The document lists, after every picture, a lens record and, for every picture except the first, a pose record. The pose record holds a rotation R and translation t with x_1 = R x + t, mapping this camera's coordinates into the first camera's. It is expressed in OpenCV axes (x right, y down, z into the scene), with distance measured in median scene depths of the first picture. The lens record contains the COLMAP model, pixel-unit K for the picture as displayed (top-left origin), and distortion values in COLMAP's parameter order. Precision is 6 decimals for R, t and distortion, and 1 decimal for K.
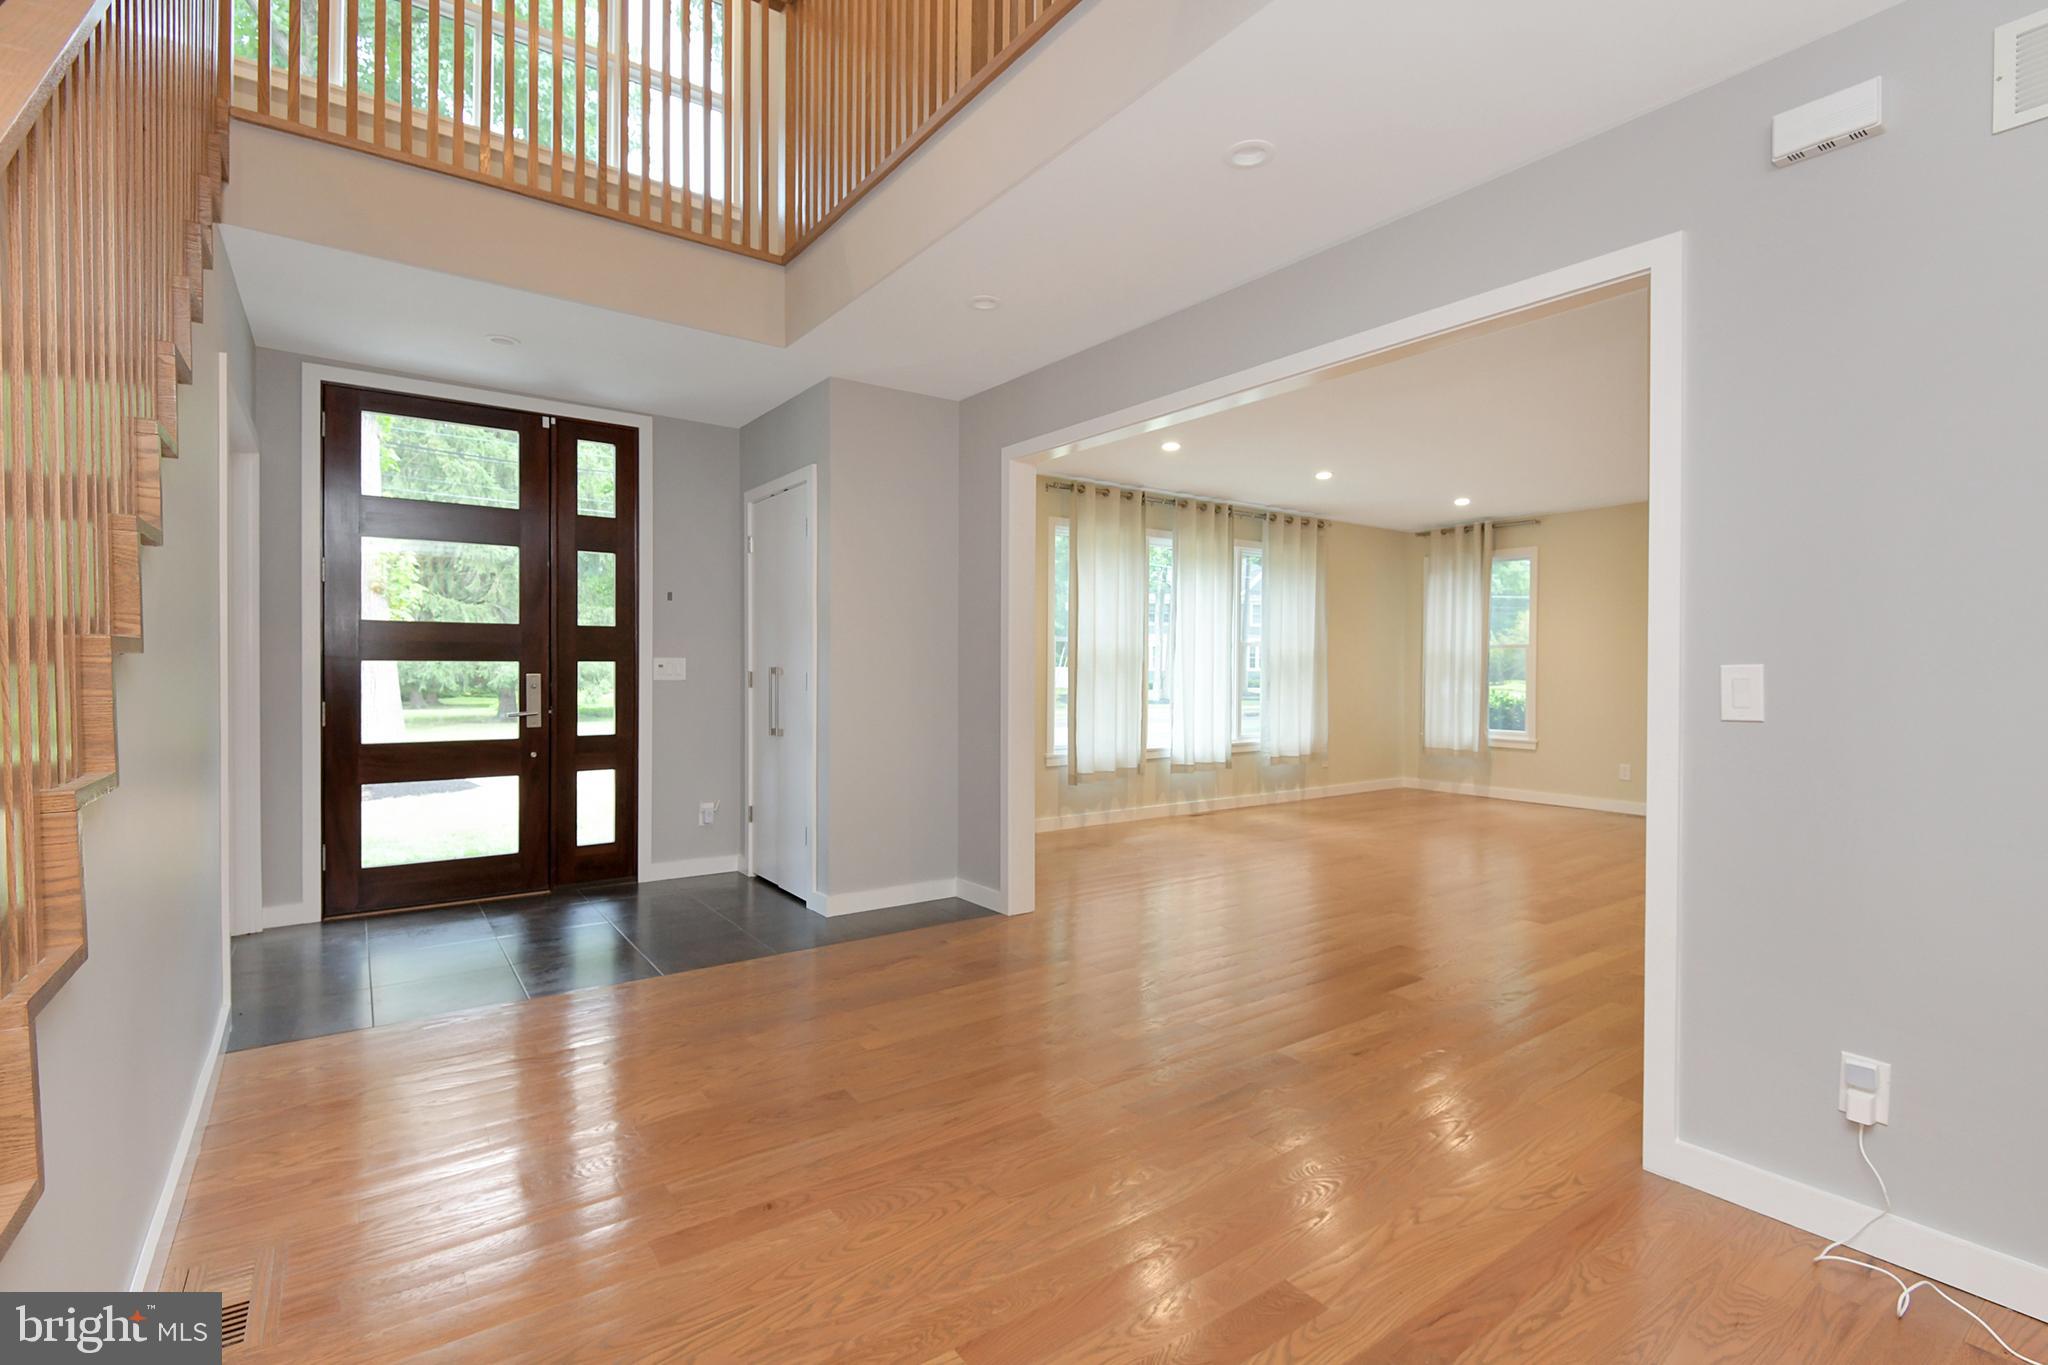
lens RADIAL K [[927.8, 0, 1024.0], [0, 927.8, 682.5], [0, 0, 1]] dist [0.000341, 0.000125]
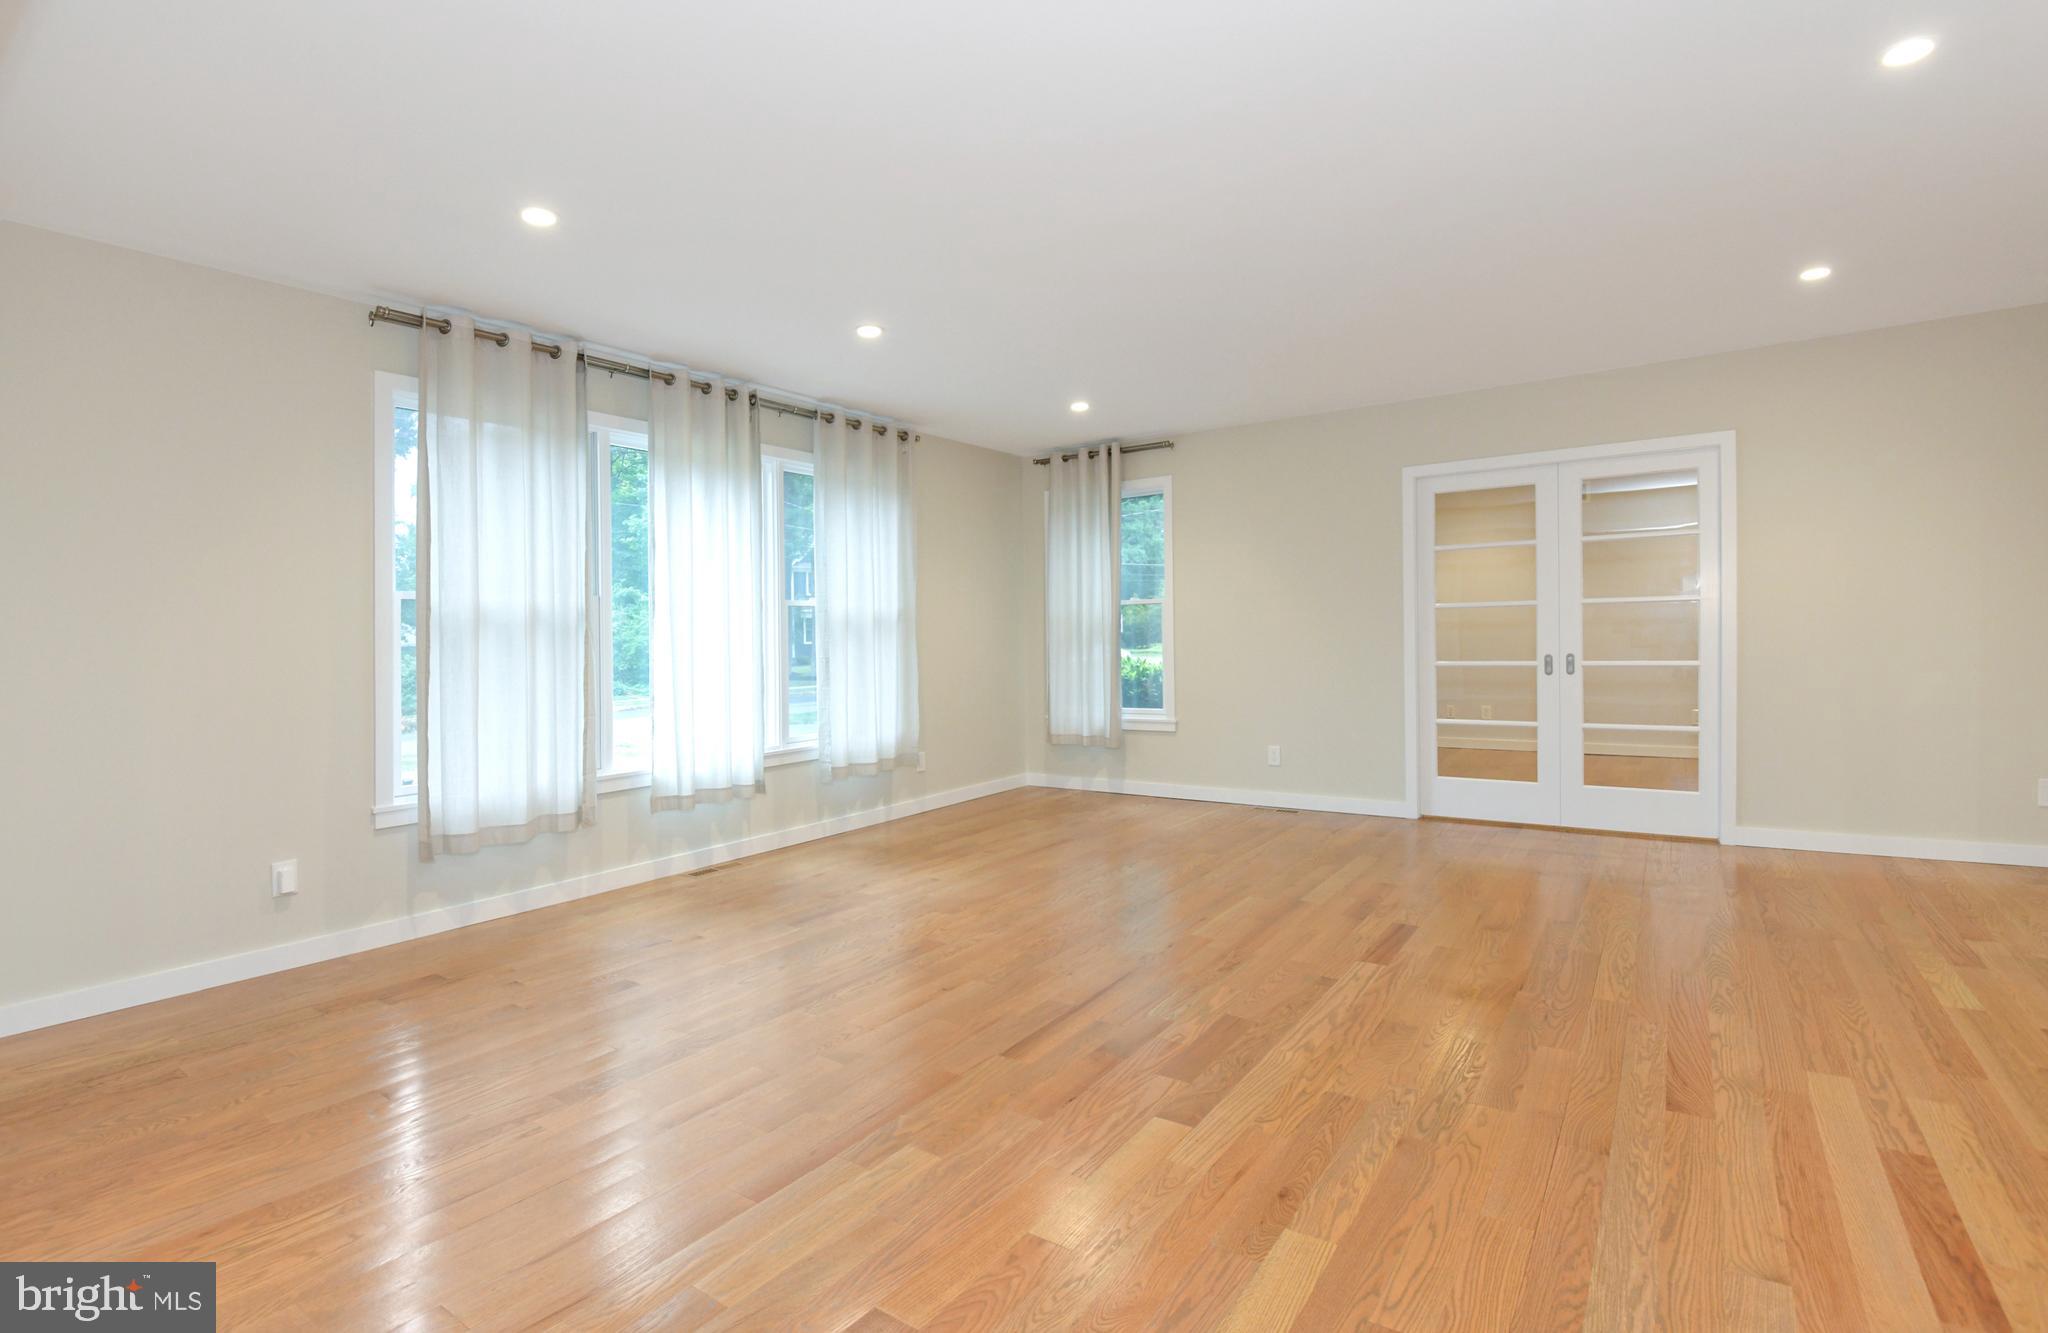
lens RADIAL K [[943.8, 0, 1024.0], [0, 943.8, 666.5], [0, 0, 1]] dist [0.001213, 0.000020]
pose [[0.943178, -0.039219, 0.329965, 0.164356], [0.035697, 0.999223, 0.016730, -0.000461], [-0.330364, -0.004001, 0.943845, 0.283223]]
